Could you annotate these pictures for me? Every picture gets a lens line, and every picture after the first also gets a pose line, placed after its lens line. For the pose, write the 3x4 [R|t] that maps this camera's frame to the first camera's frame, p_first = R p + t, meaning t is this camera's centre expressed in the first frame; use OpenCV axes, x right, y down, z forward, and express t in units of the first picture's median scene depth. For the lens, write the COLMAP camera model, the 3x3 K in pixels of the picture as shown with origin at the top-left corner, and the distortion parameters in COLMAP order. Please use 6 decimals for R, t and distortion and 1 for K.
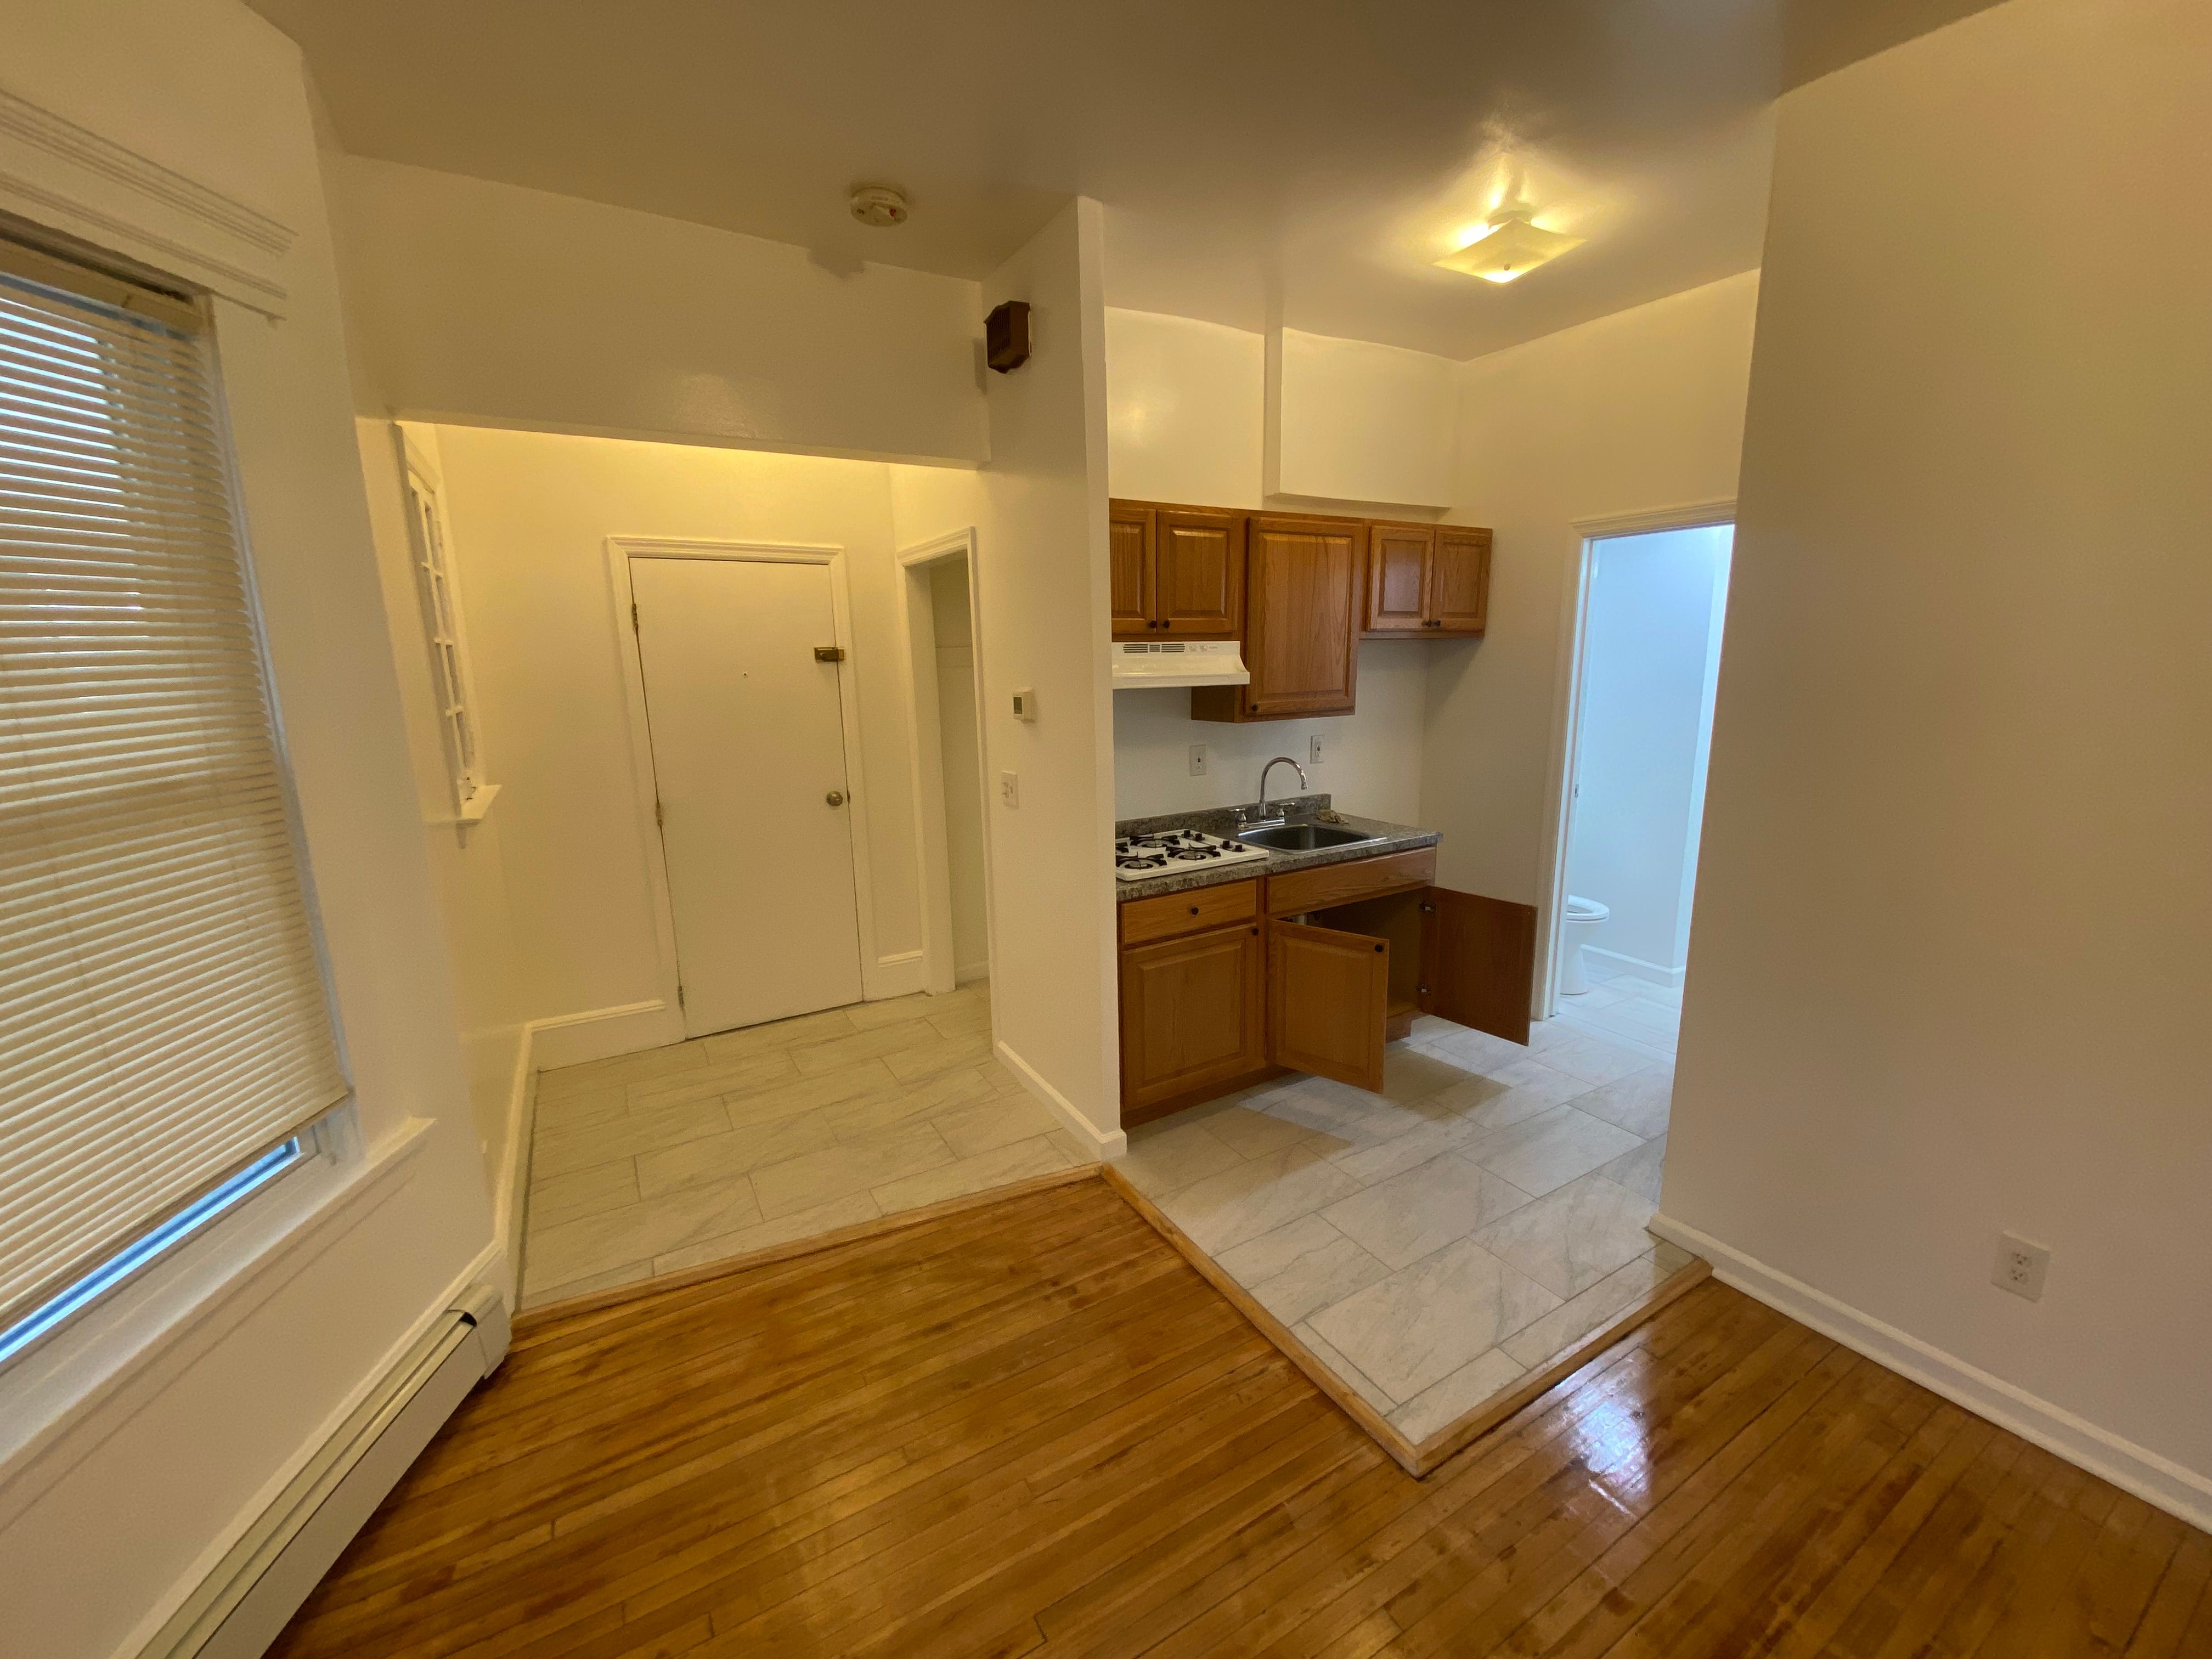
lens RADIAL K [[886.4, 0, 1106.0], [0, 886.4, 840.8], [0, 0, 1]] dist [0.007099, -0.015178]
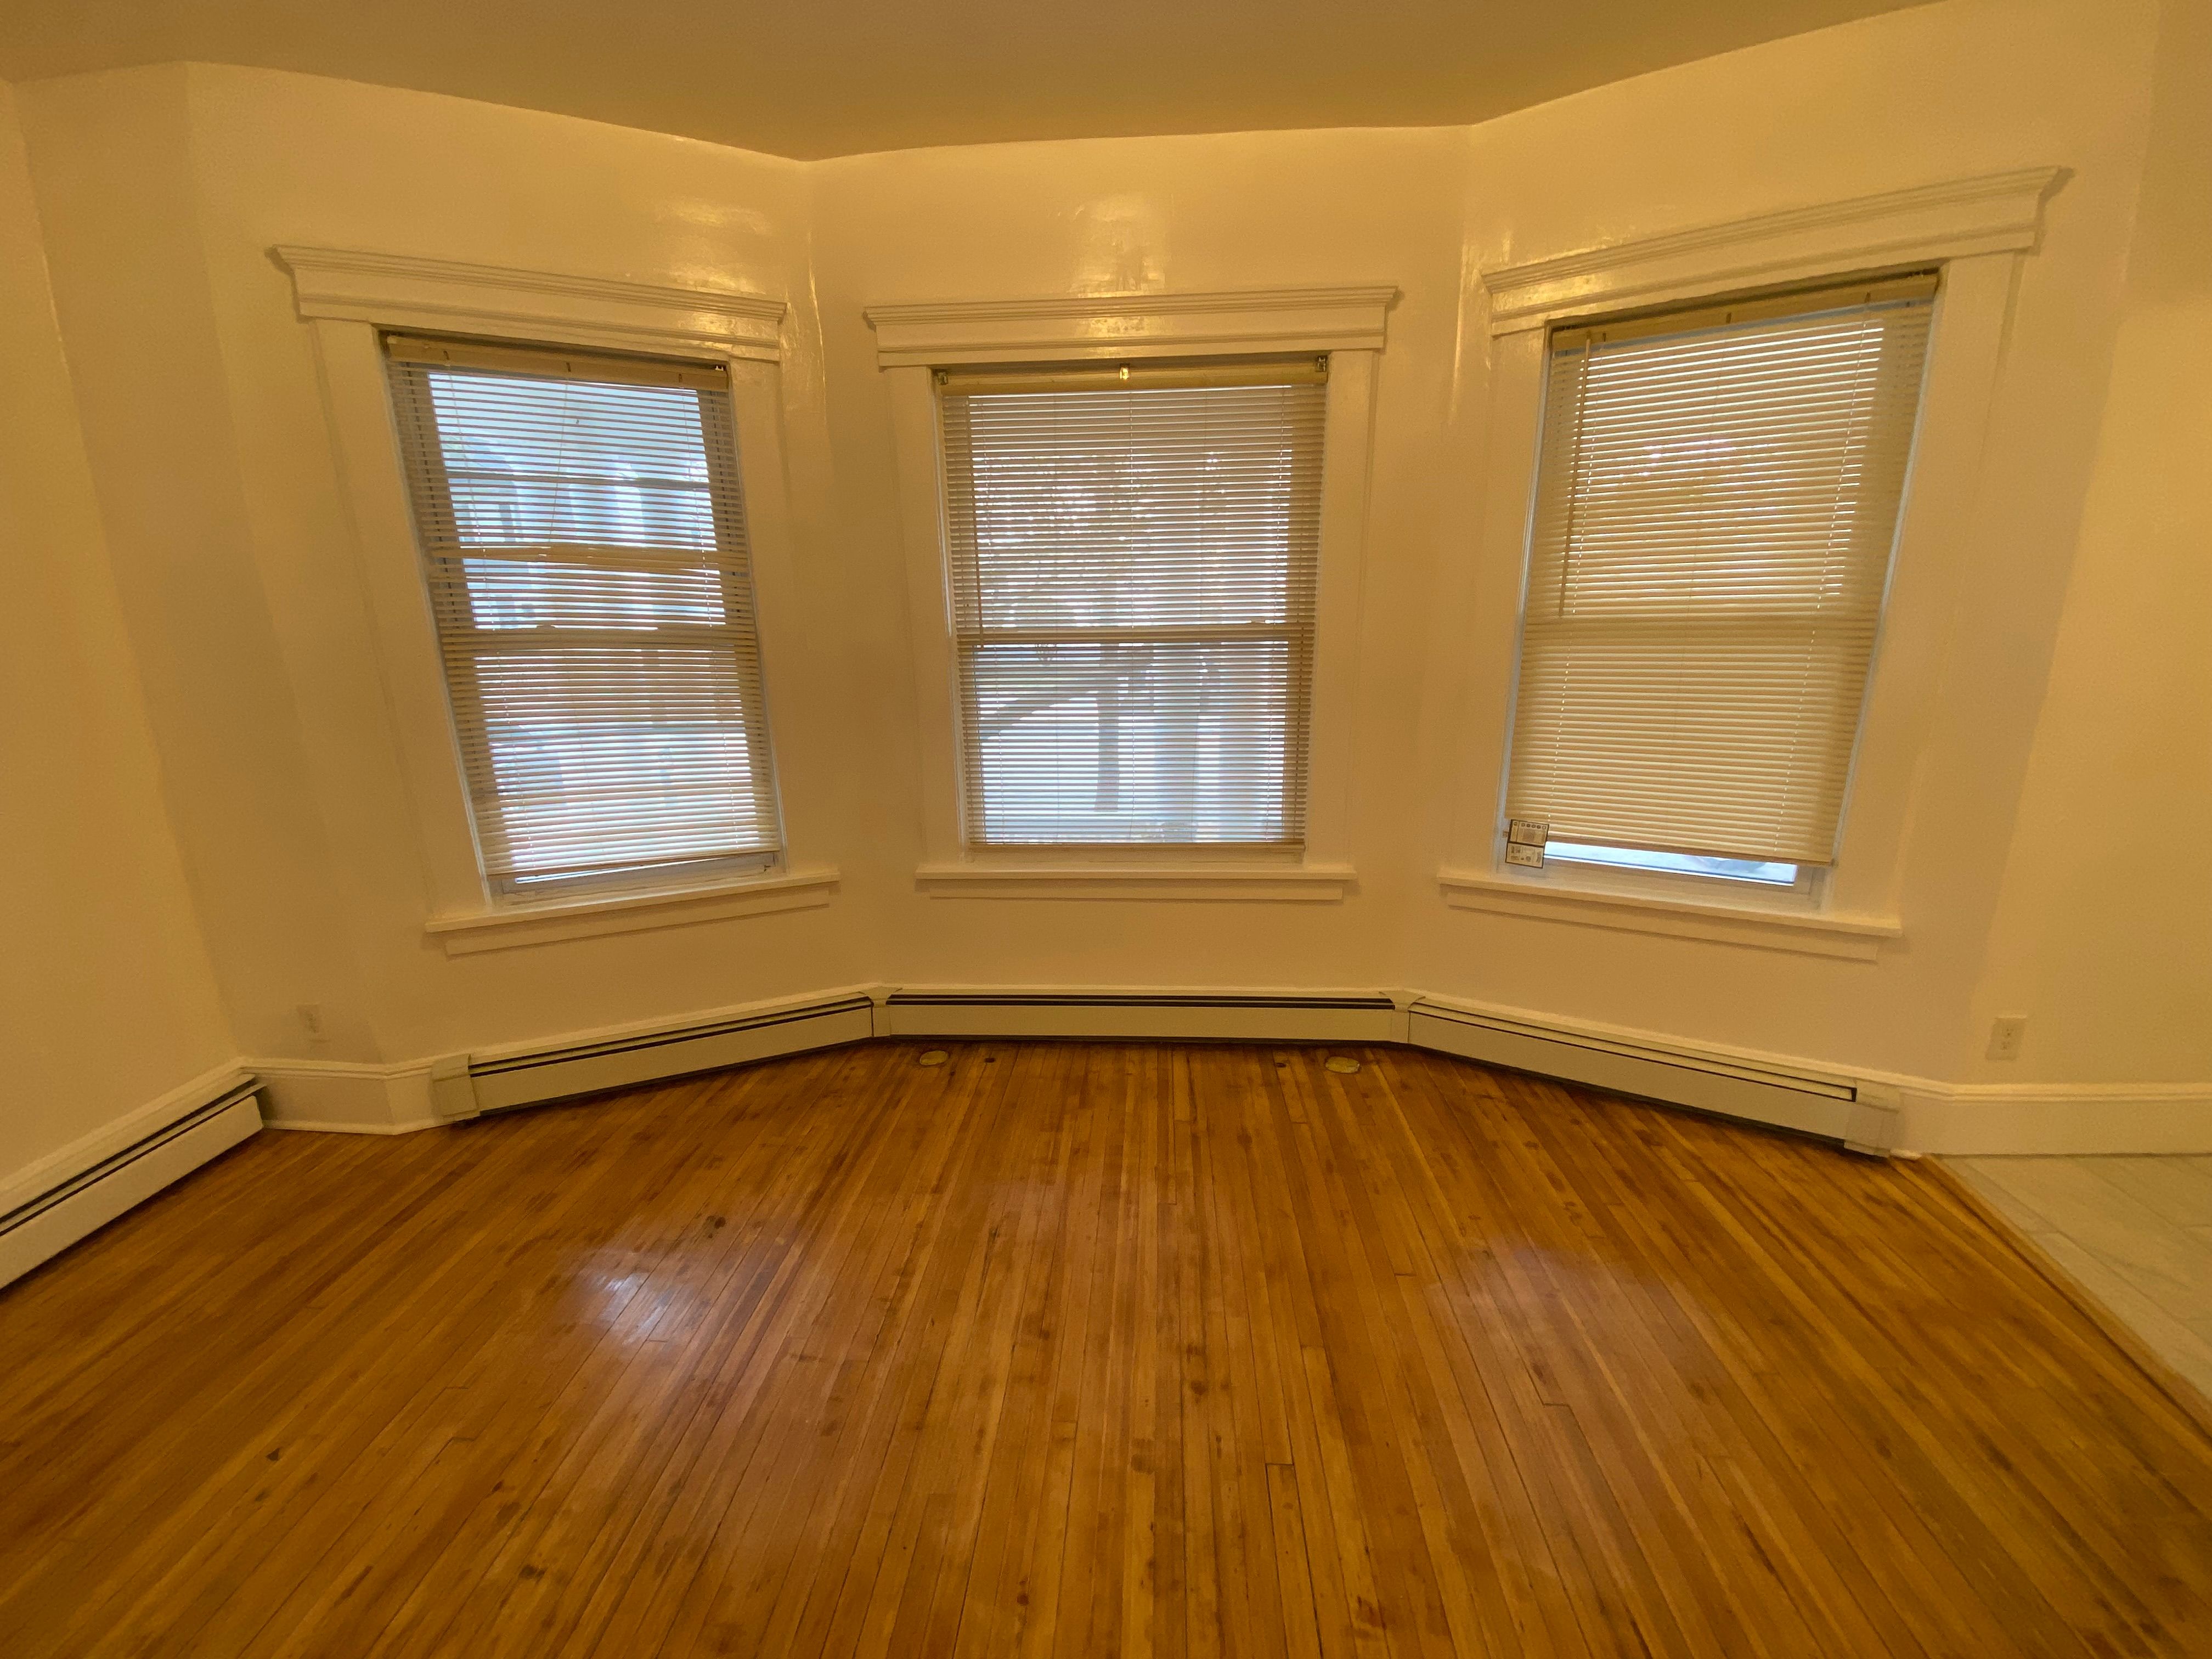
lens RADIAL K [[886.4, 0, 1104.4], [0, 886.4, 841.5], [0, 0, 1]] dist [0.007099, -0.015178]
pose [[-0.561104, 0.248922, -0.789430, 0.675316], [-0.135265, 0.913317, 0.384129, -0.095072], [0.816619, 0.322319, -0.478795, 0.576242]]
